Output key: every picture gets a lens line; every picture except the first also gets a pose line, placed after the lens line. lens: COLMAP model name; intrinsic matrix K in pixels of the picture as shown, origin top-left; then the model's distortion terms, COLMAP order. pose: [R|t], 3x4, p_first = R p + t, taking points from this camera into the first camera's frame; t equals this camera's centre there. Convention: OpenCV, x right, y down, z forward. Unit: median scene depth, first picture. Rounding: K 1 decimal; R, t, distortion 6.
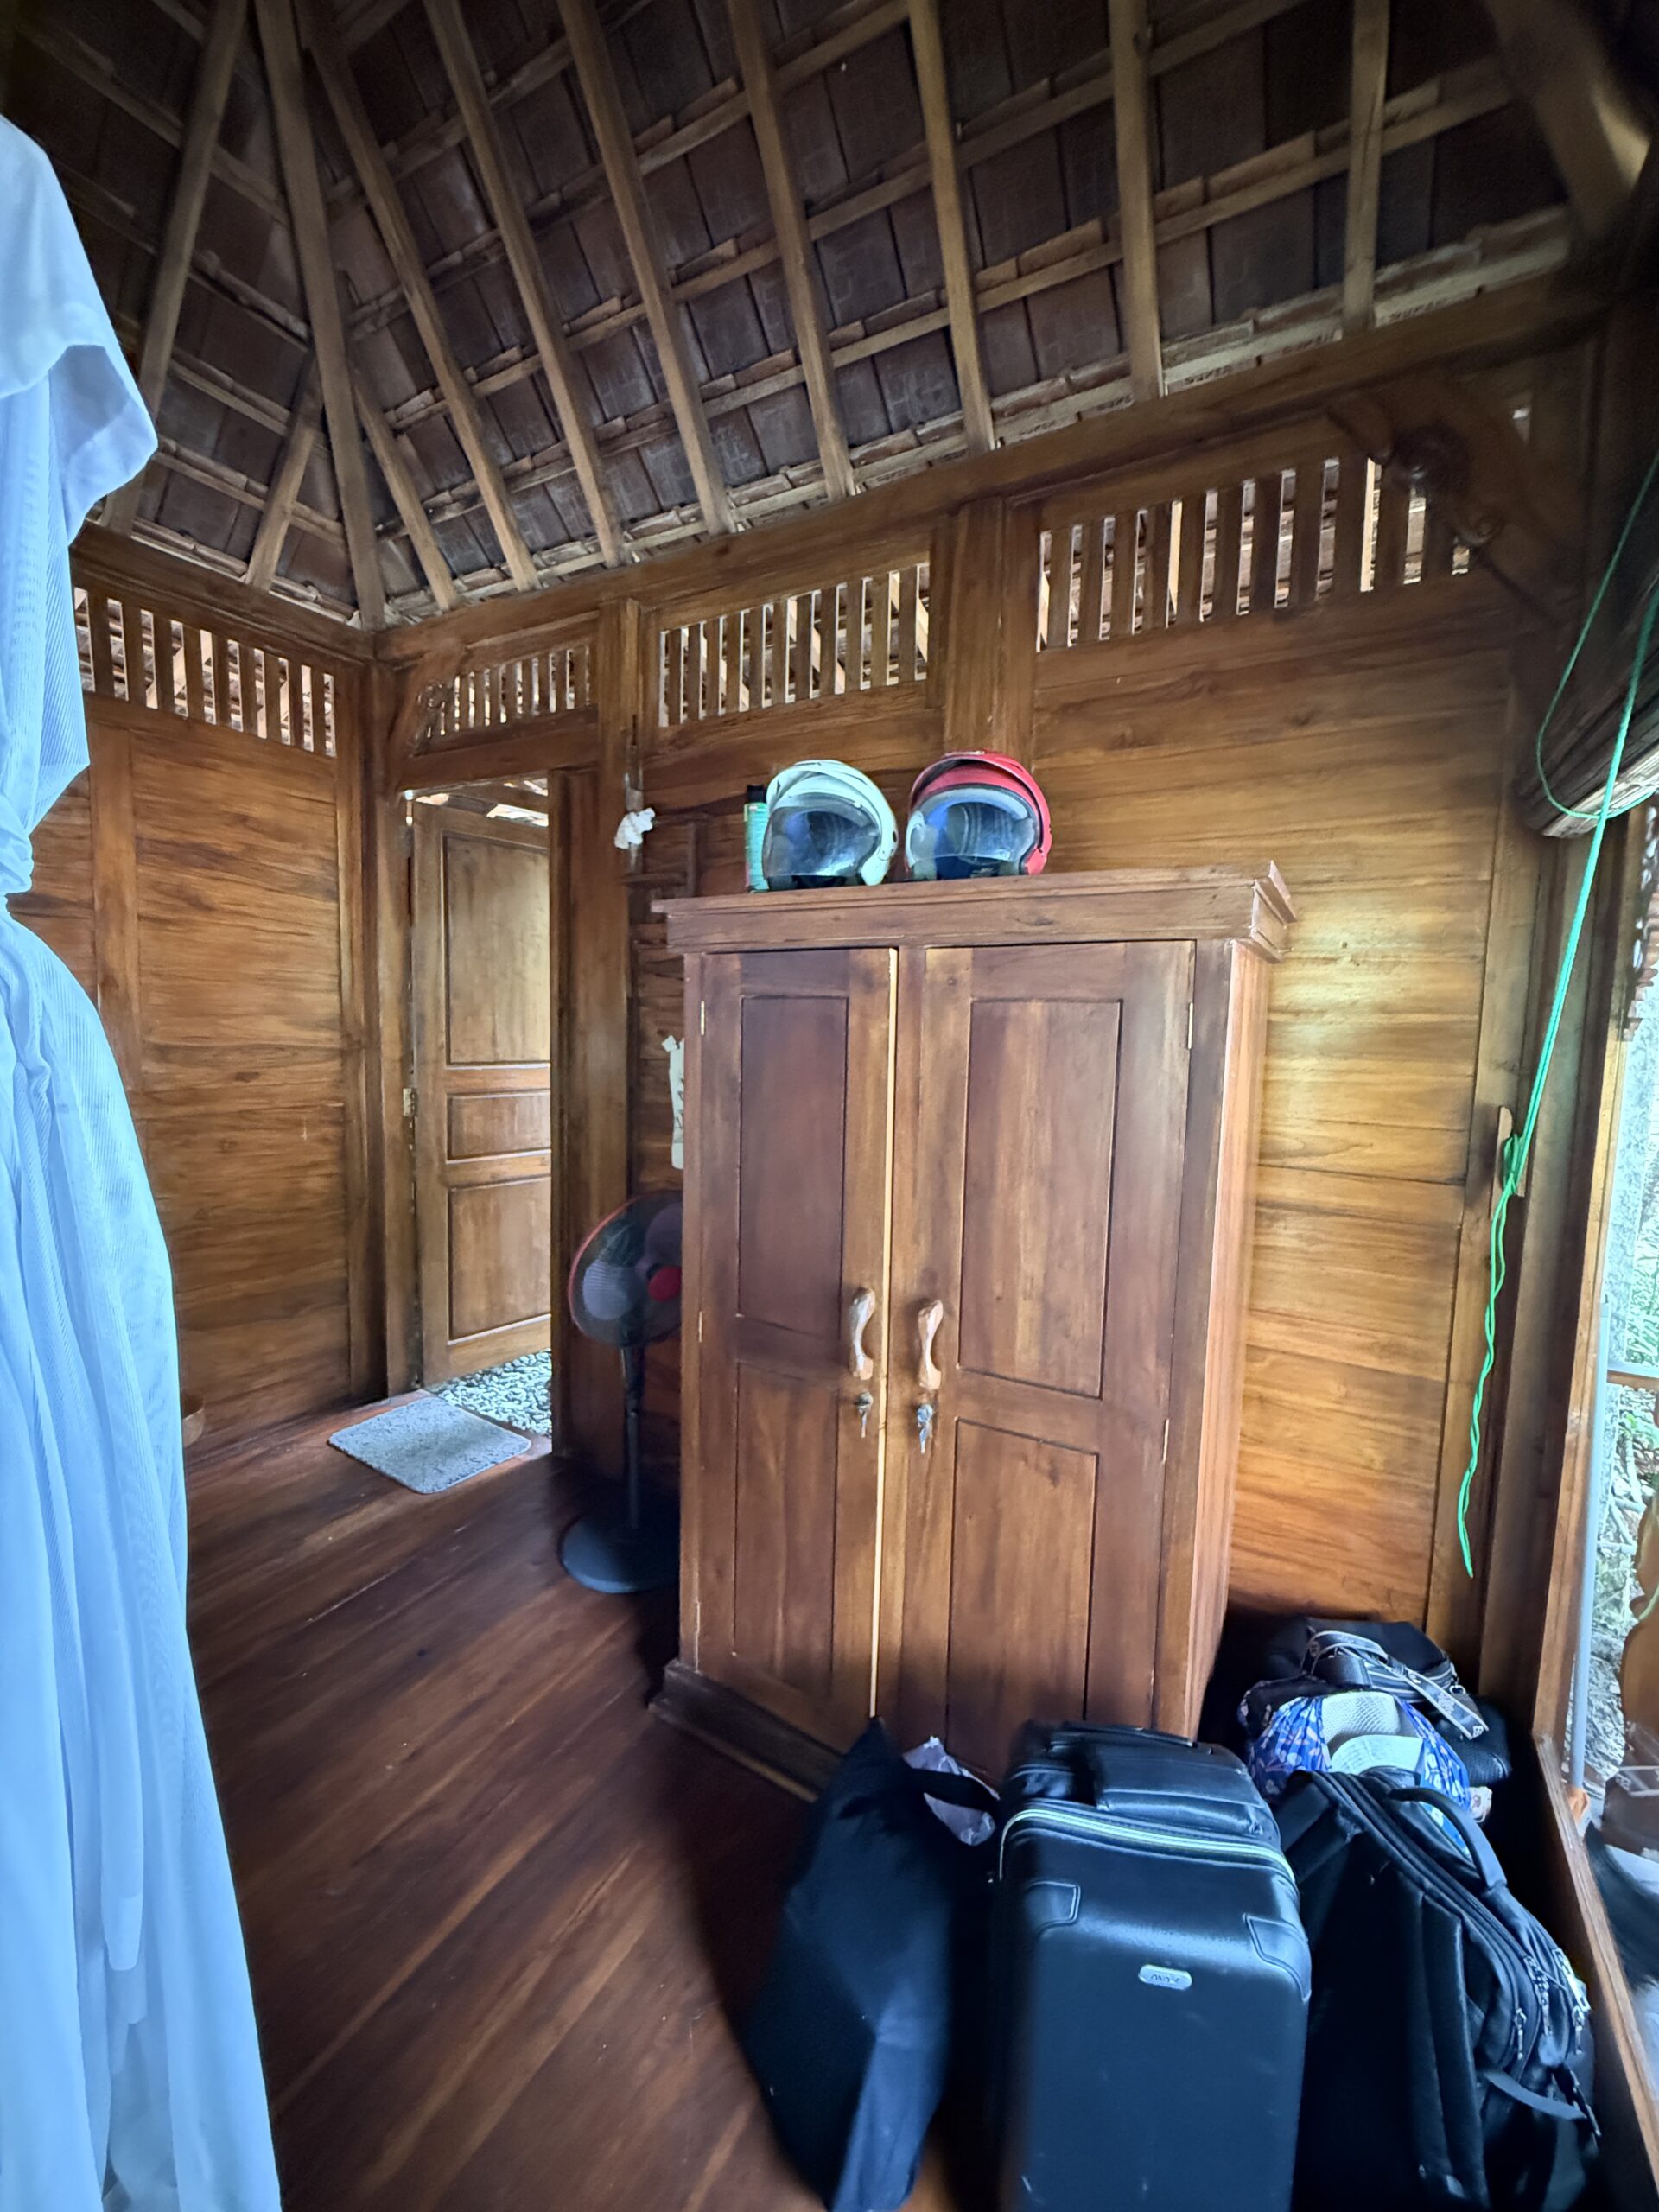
lens RADIAL K [[881.8, 0, 831.0], [0, 881.8, 1109.5], [0, 0, 1]] dist [-0.001485, 0.000494]
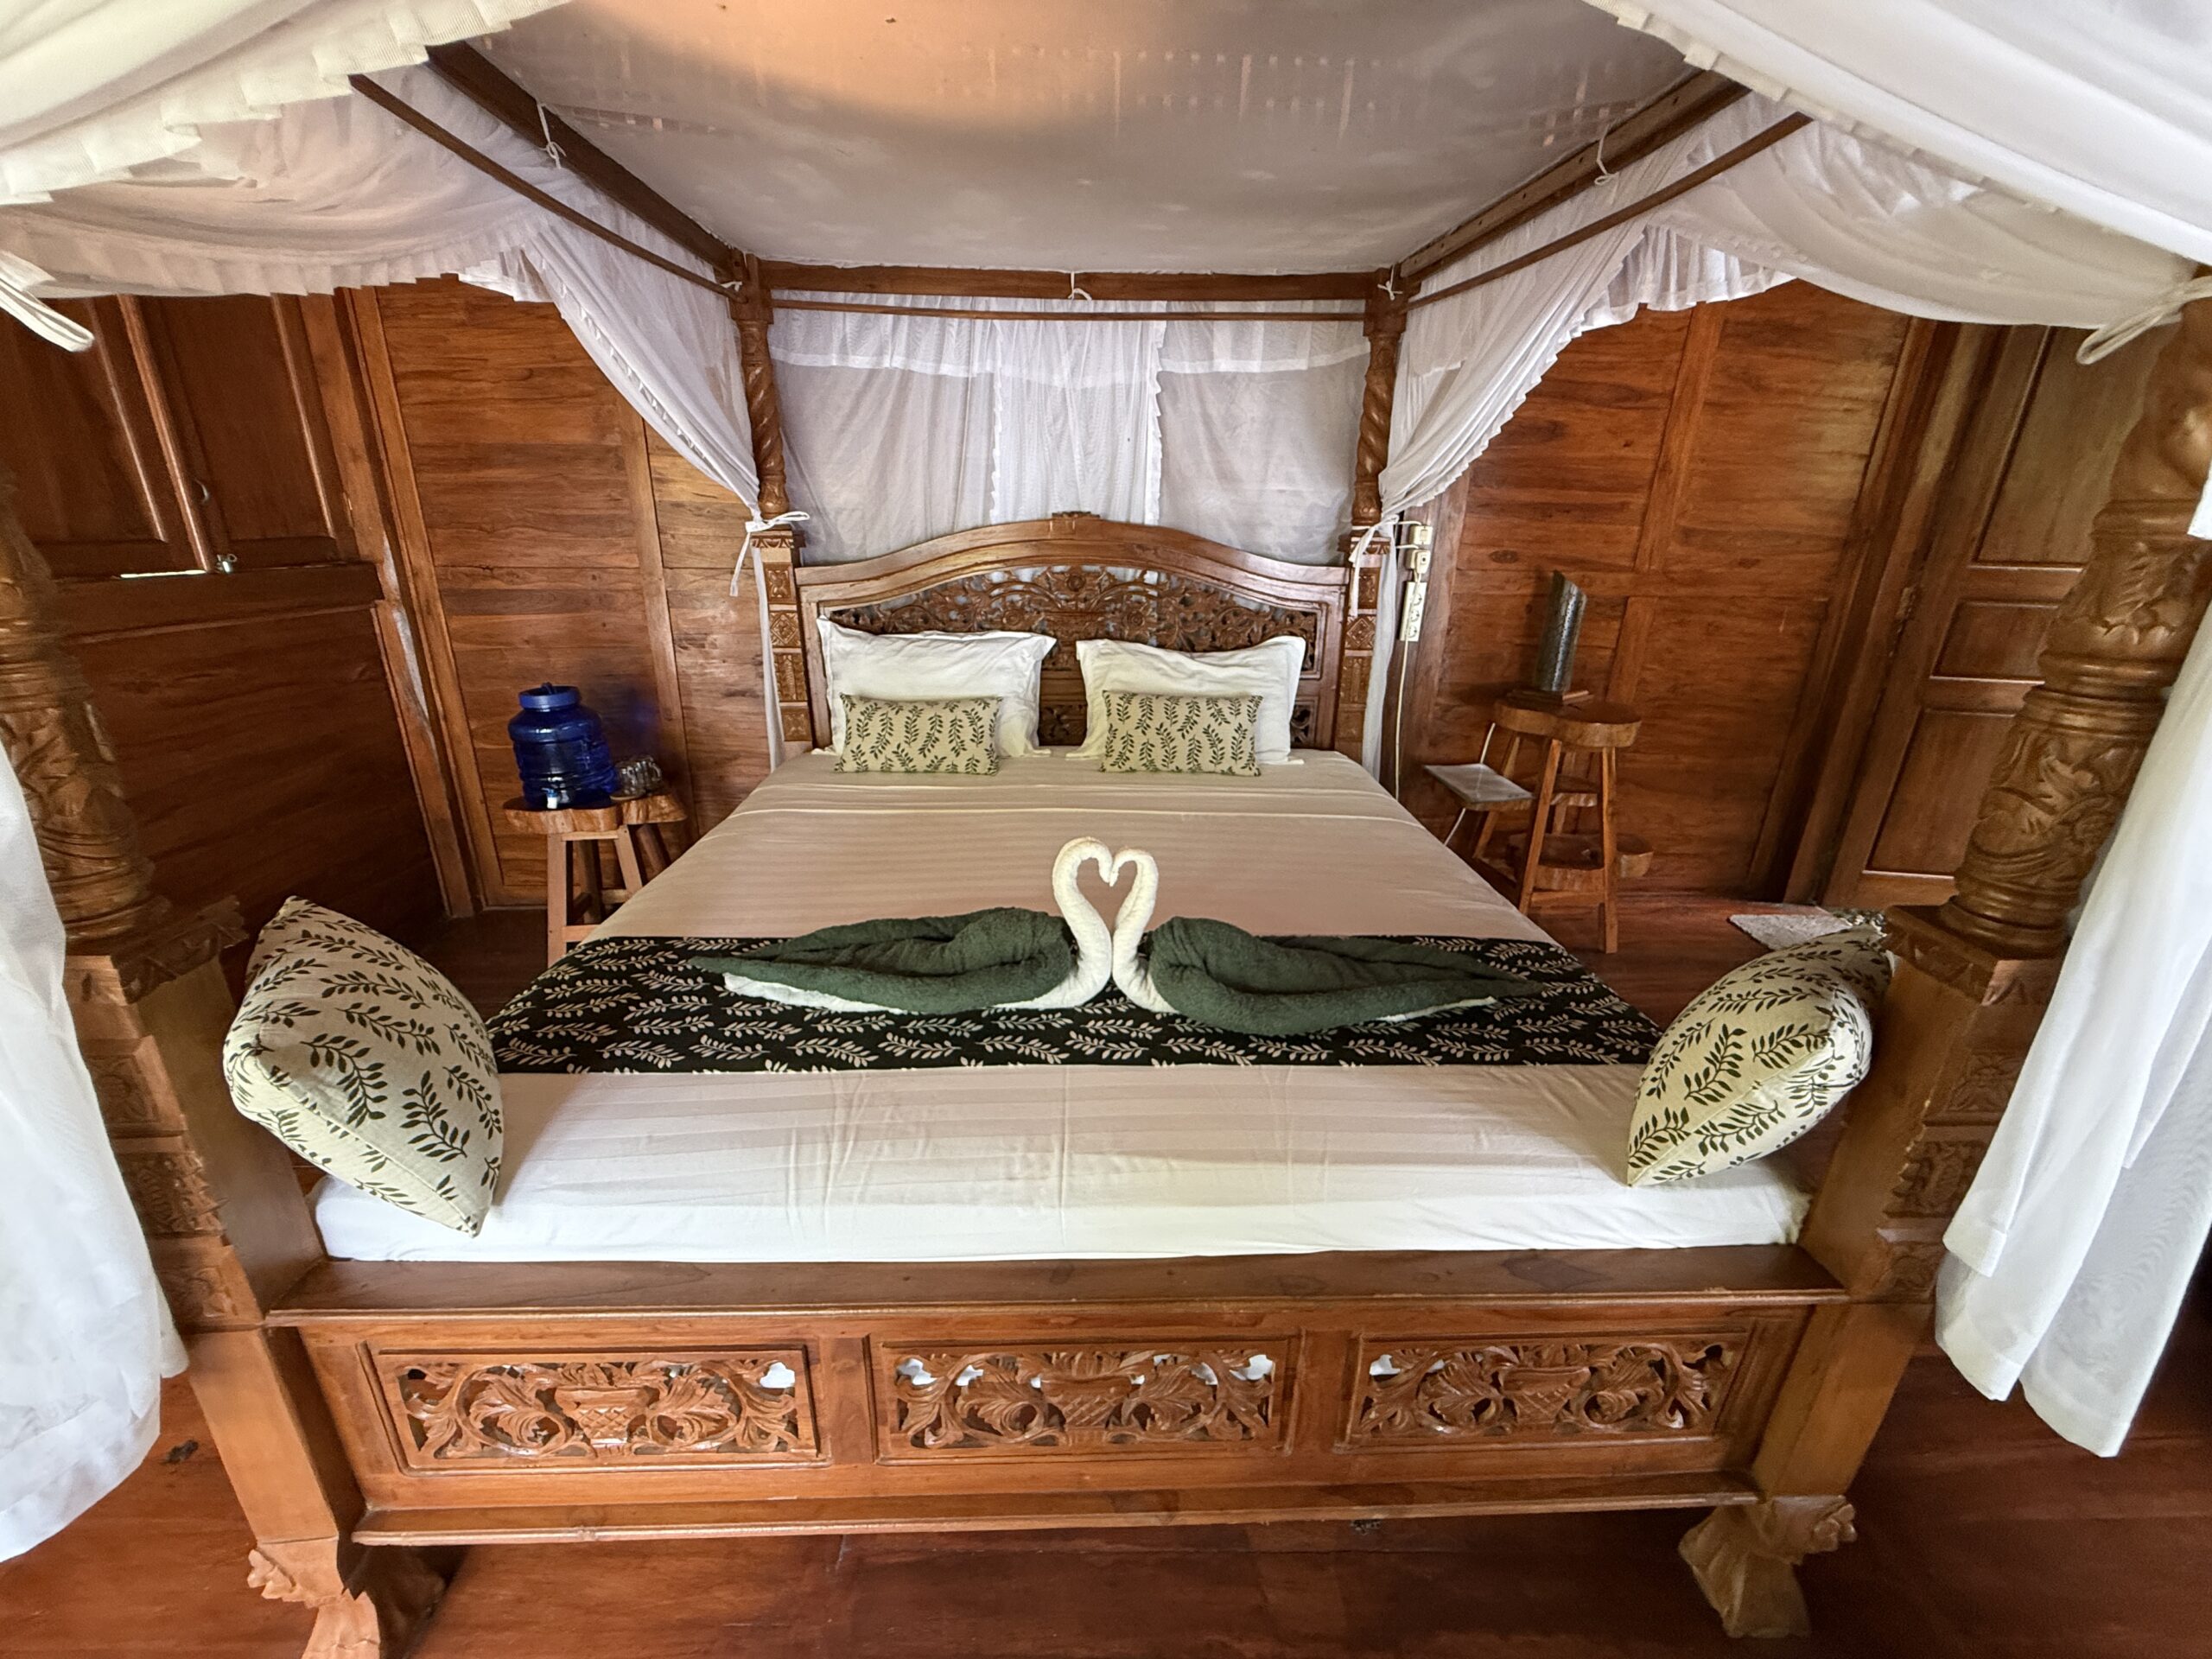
lens RADIAL K [[881.8, 0, 1106.5], [0, 881.8, 827.7], [0, 0, 1]] dist [-0.001485, 0.000494]
pose [[0.533687, 0.279803, -0.798053, -0.144977], [-0.097238, 0.957724, 0.270758, 0.050819], [0.840073, -0.066899, 0.538332, -0.200976]]
